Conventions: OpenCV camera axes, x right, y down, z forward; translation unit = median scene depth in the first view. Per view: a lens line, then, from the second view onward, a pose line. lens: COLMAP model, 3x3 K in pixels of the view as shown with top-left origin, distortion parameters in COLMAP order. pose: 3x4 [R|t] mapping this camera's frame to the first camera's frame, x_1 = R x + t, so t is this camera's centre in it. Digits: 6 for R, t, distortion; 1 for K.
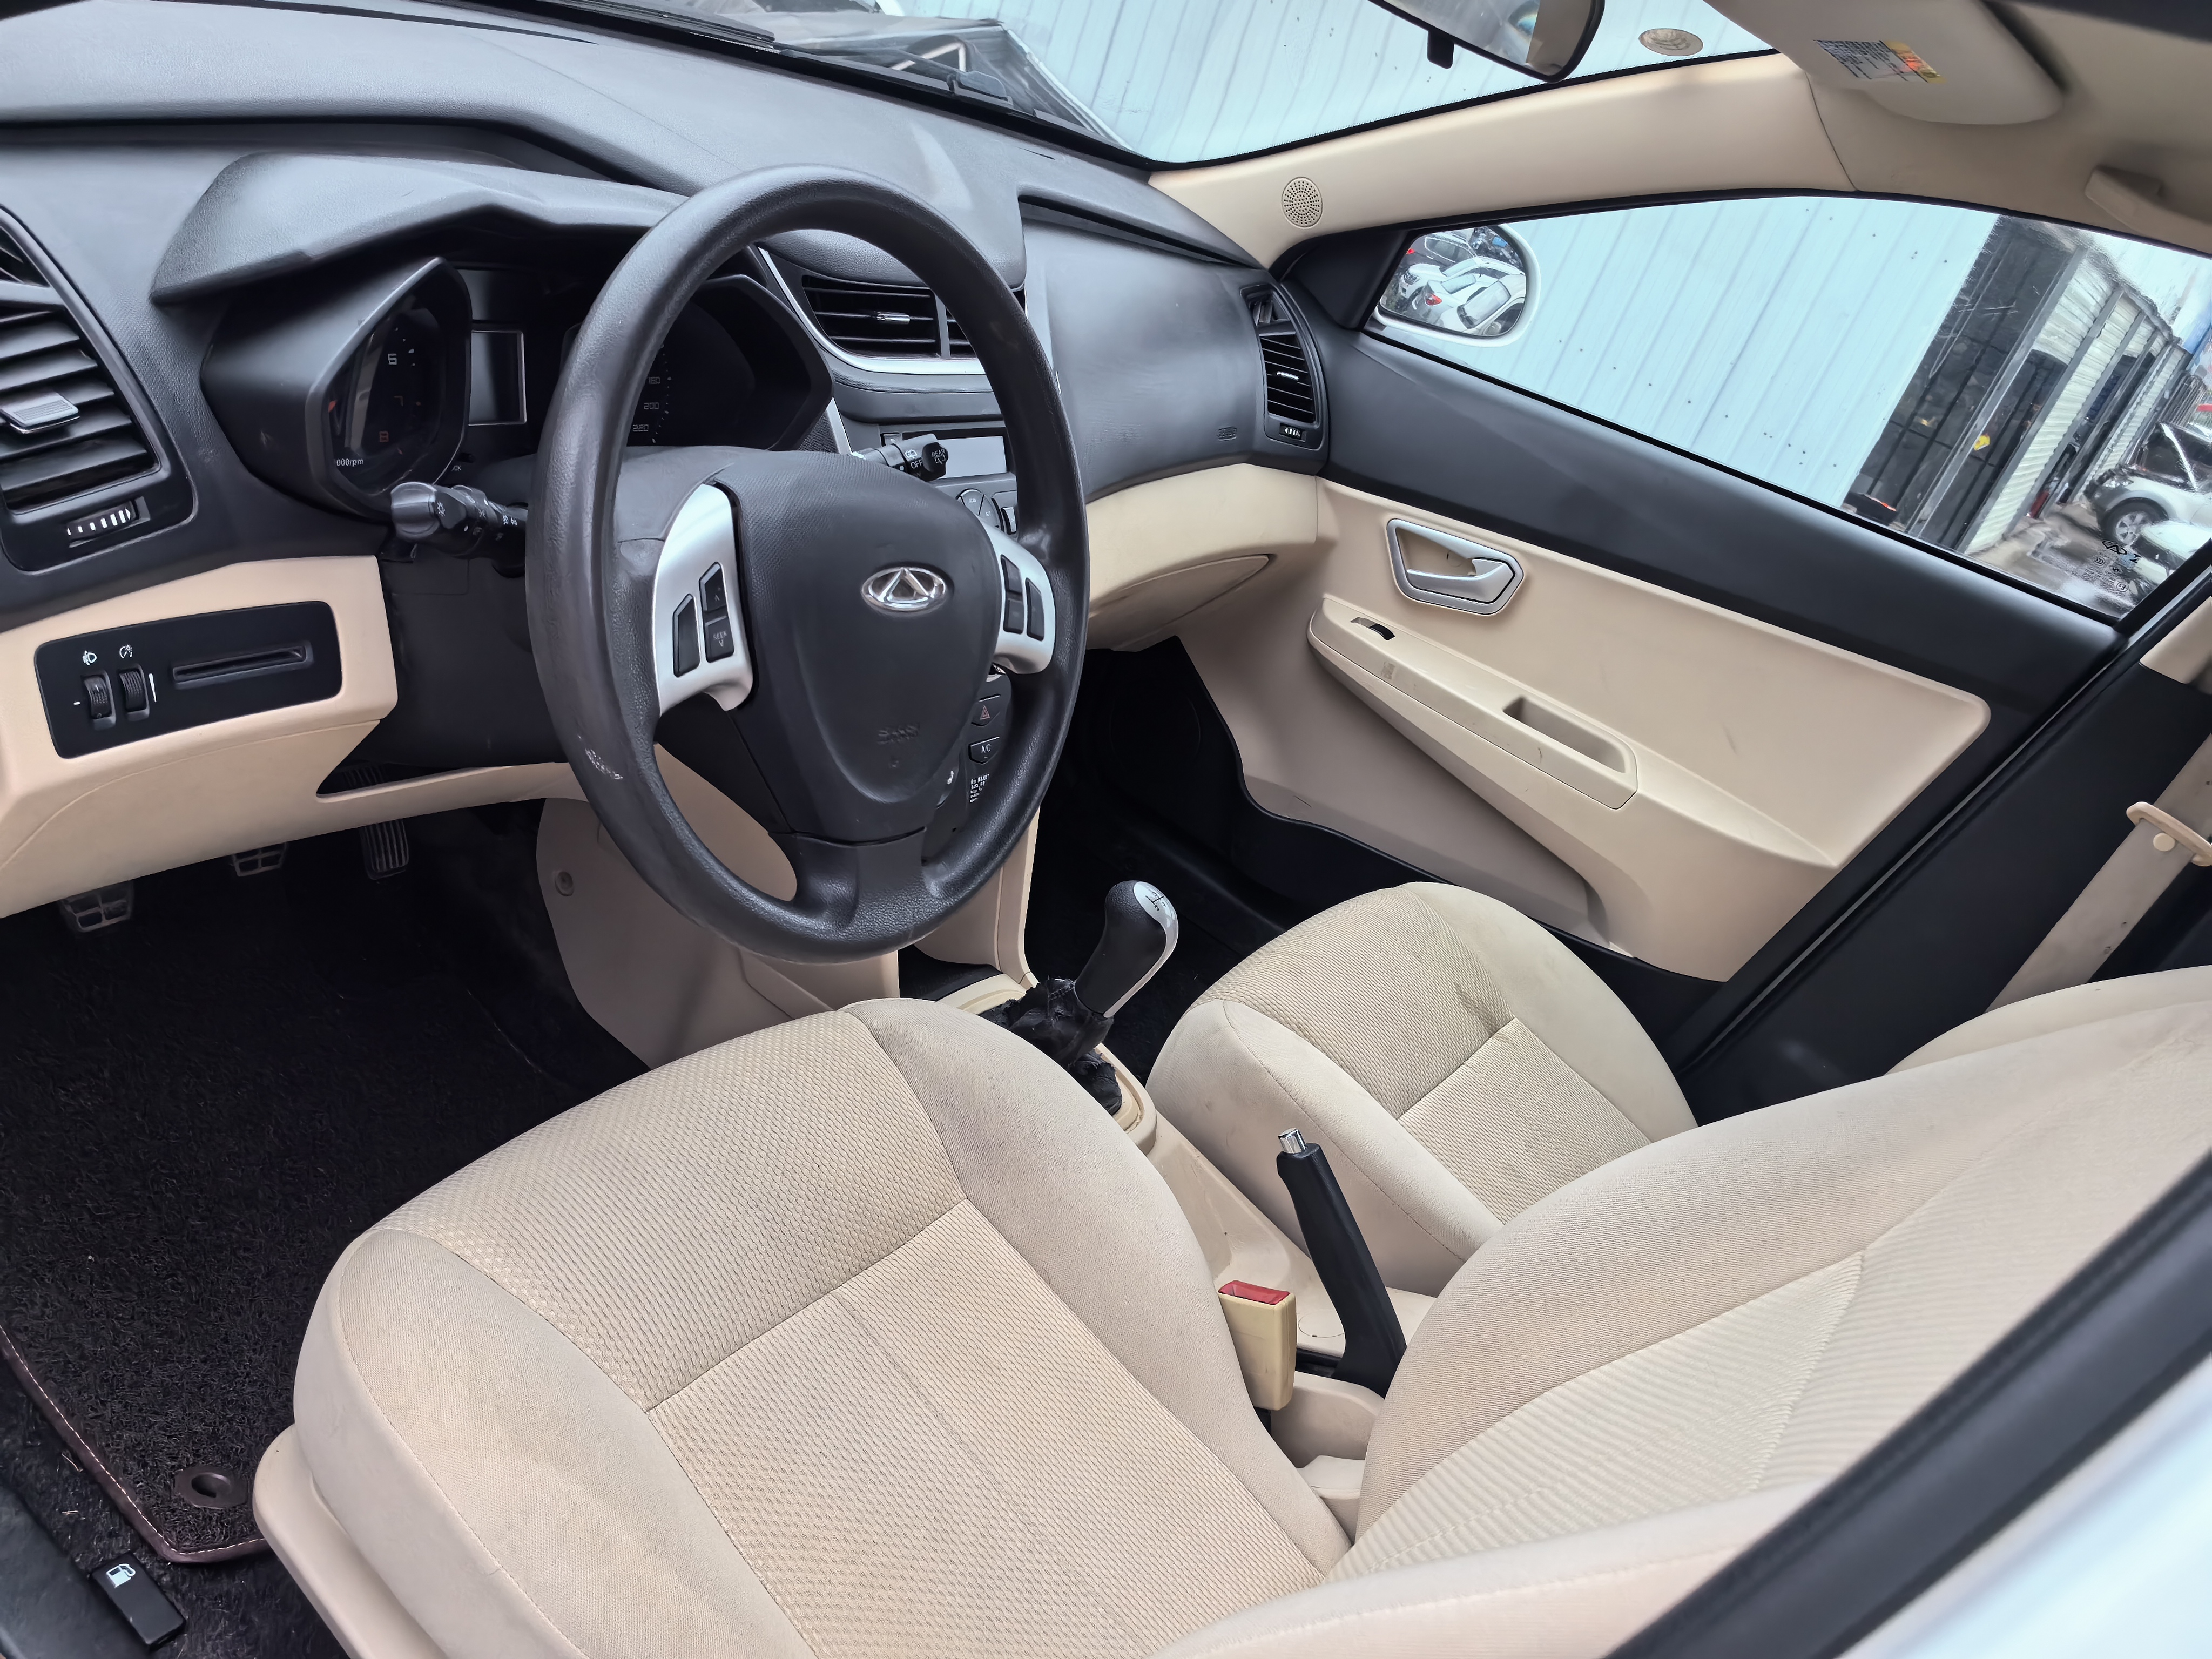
lens RADIAL K [[1729.8, 0, 1106.2], [0, 1729.8, 837.1], [0, 0, 1]] dist [0.039823, -0.047749]
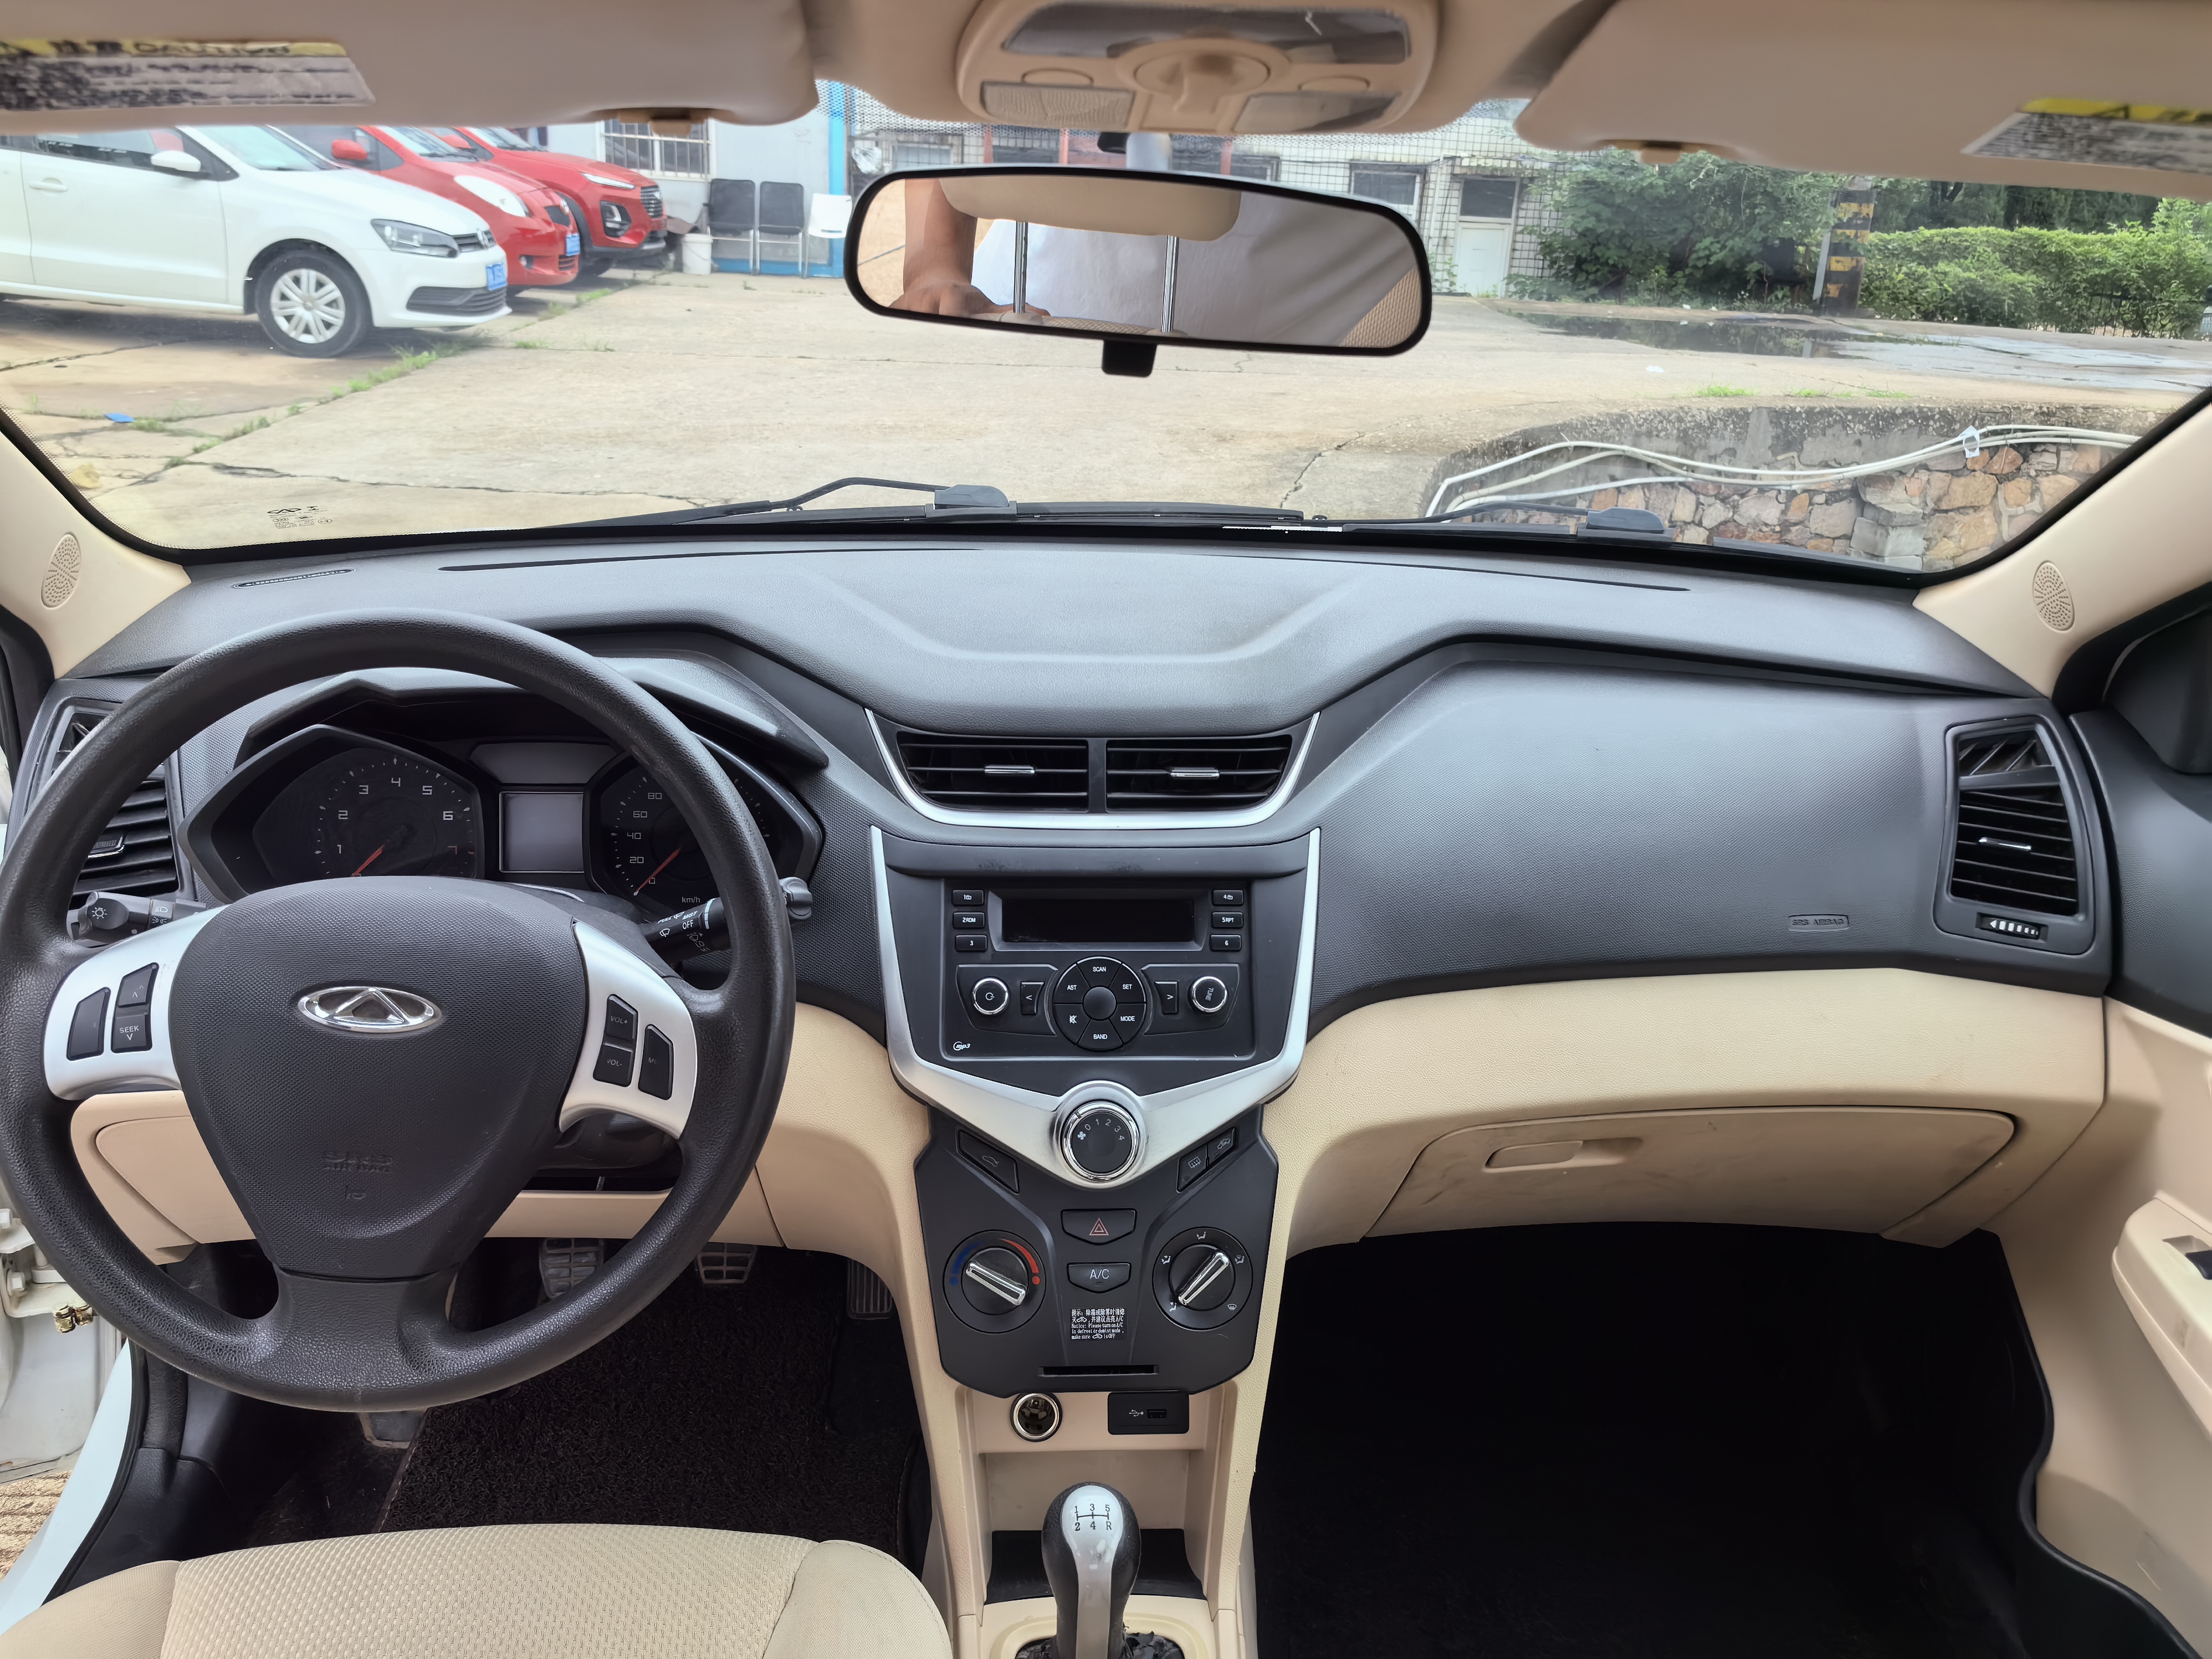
lens RADIAL K [[1604.4, 0, 1106.3], [0, 1604.4, 787.8], [0, 0, 1]] dist [0.044209, -0.000111]
pose [[0.554985, -0.052478, -0.830203, 0.546496], [-0.226052, 0.950939, -0.211224, -0.102937], [0.800557, 0.304895, 0.515894, 0.522421]]
